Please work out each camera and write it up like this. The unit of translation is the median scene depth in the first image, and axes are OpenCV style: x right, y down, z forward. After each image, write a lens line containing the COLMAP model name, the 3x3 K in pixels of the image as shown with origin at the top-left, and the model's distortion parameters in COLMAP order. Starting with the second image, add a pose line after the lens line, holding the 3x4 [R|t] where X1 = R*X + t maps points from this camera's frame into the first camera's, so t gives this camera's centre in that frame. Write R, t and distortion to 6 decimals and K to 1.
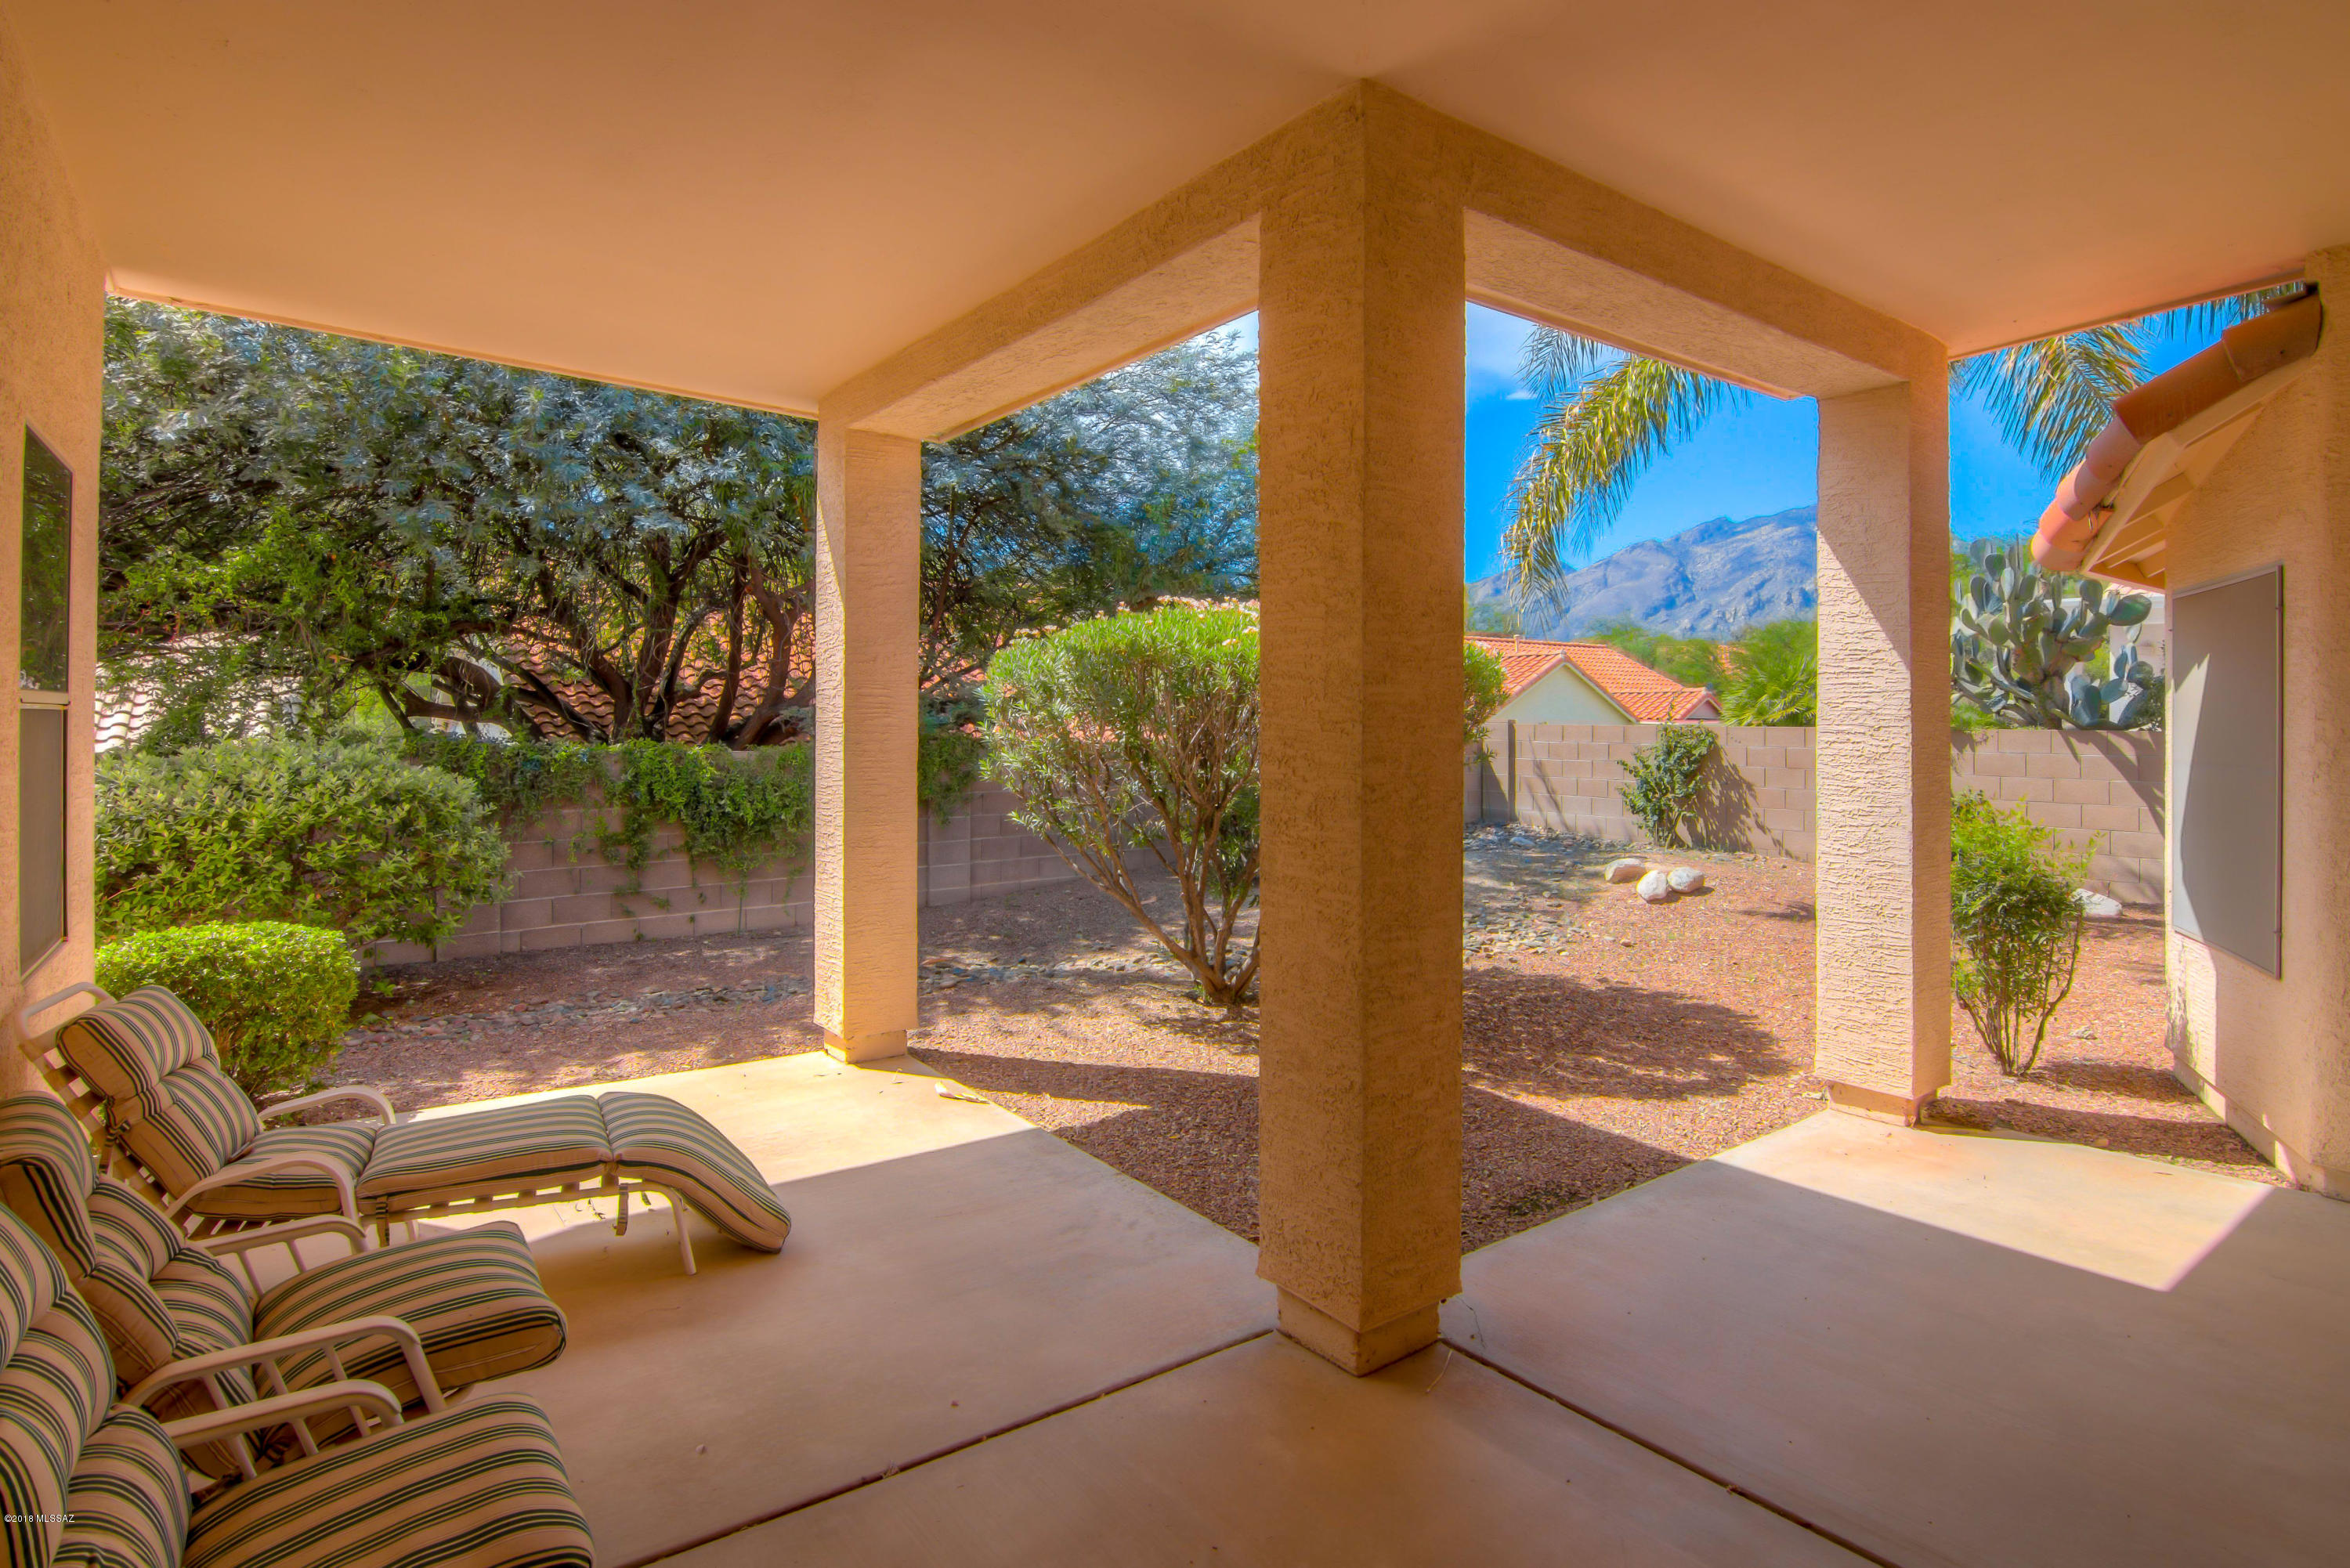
lens RADIAL K [[1225.7, 0, 1188.5], [0, 1225.7, 716.2], [0, 0, 1]] dist [0.001406, -0.000032]
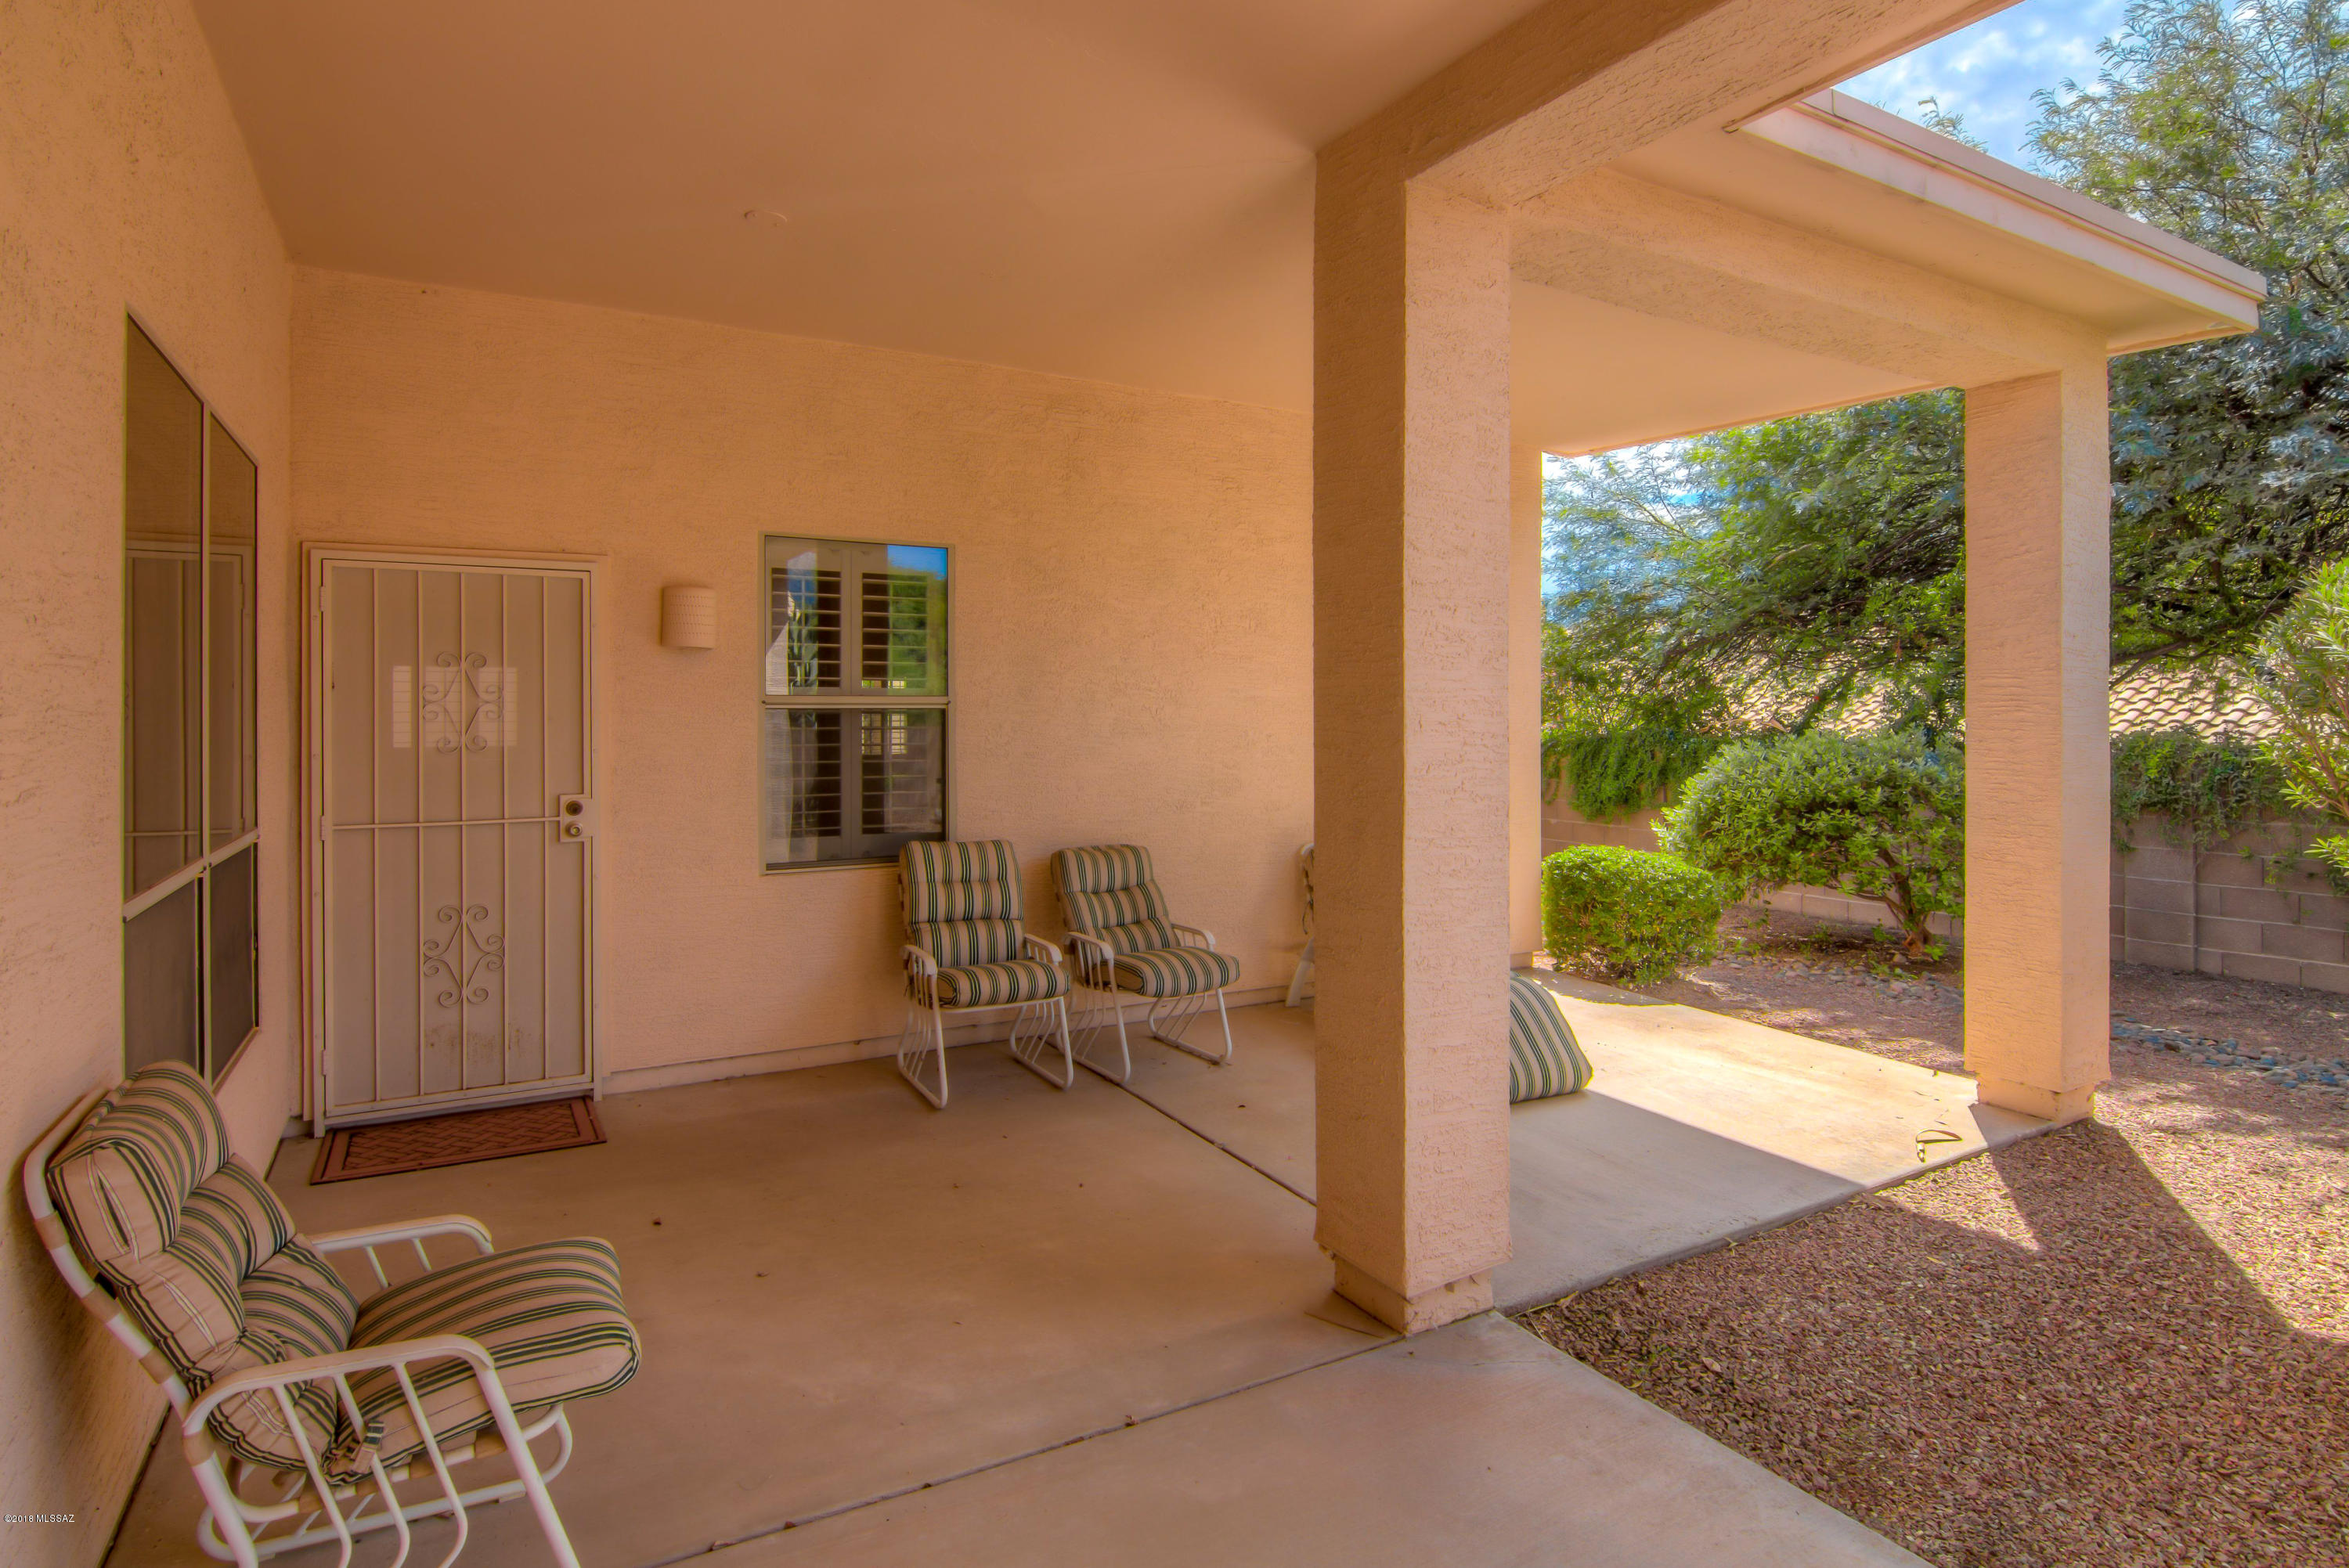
lens RADIAL K [[1210.6, 0, 1167.3], [0, 1210.6, 754.6], [0, 0, 1]] dist [-0.000416, -0.000324]
pose [[-0.136877, 0.028476, -0.990179, 0.733614], [0.000862, 0.999590, 0.028628, 0.006473], [0.990588, 0.003065, -0.136845, 0.587431]]
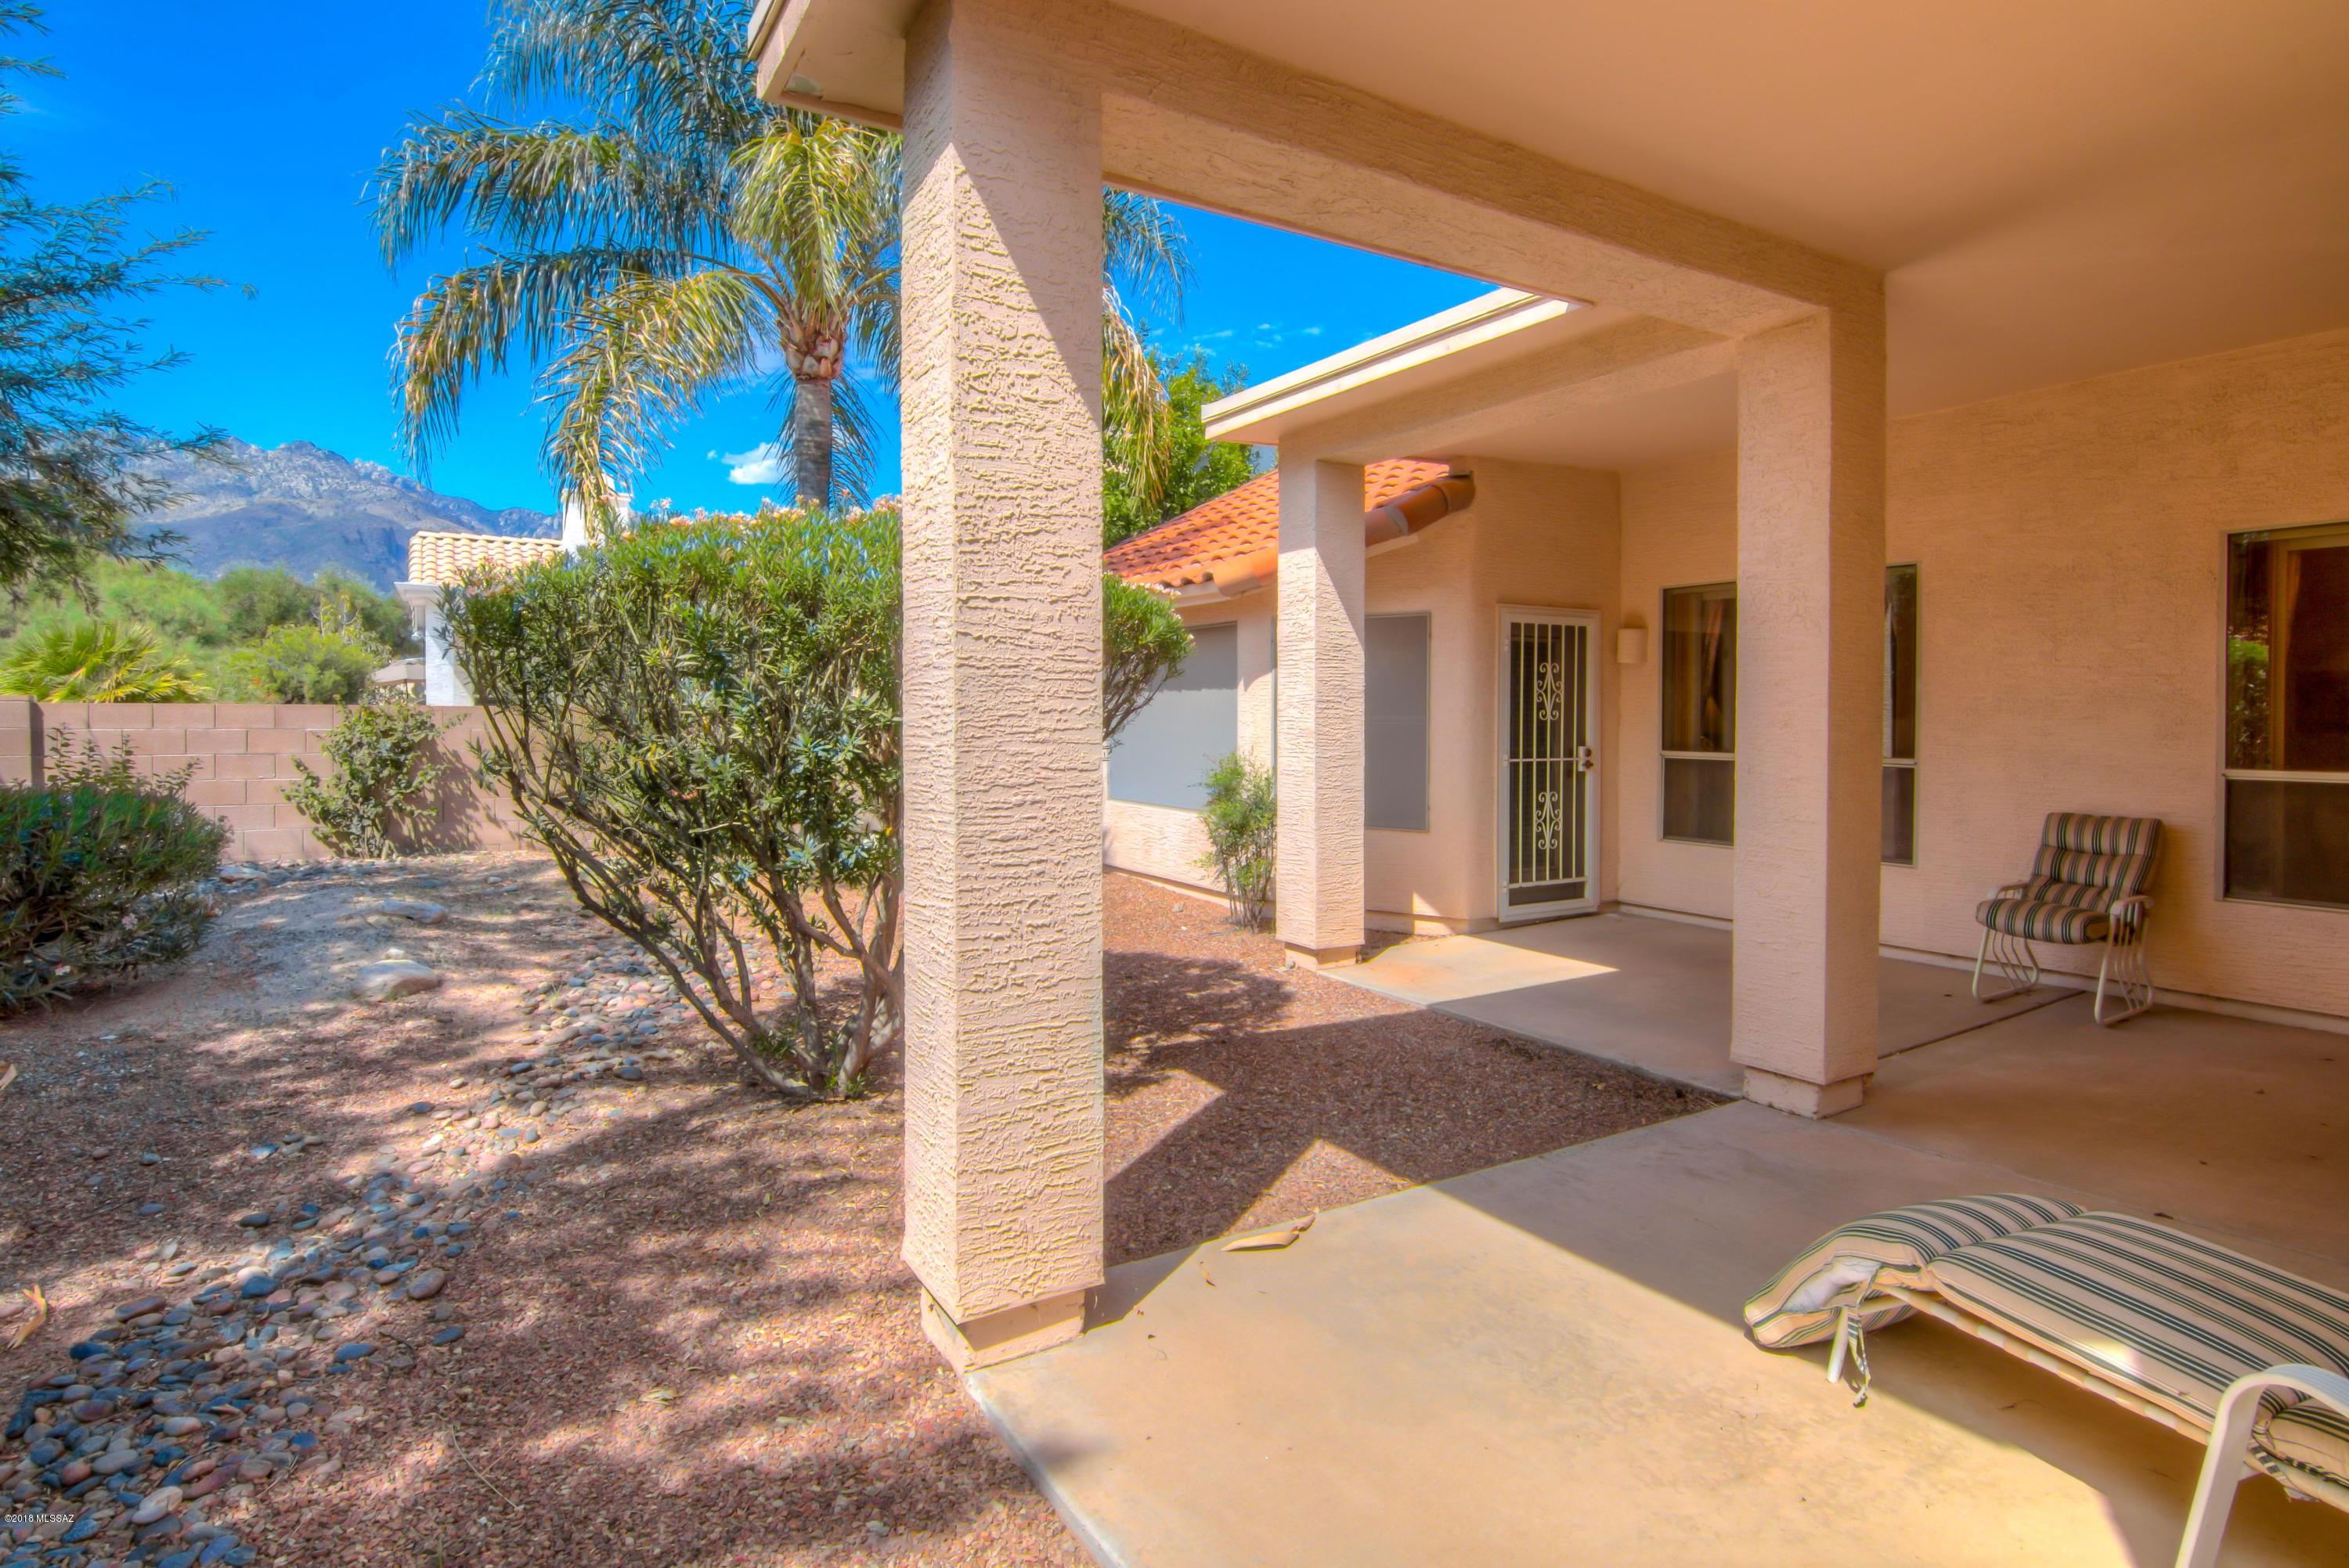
lens RADIAL K [[1225.1, 0, 1188.0], [0, 1225.1, 716.2], [0, 0, 1]] dist [0.001406, -0.000032]
pose [[0.092273, -0.004378, 0.995724, -0.871312], [-0.003530, 0.999983, 0.004723, 0.022869], [-0.995727, -0.003951, 0.092256, 1.003849]]
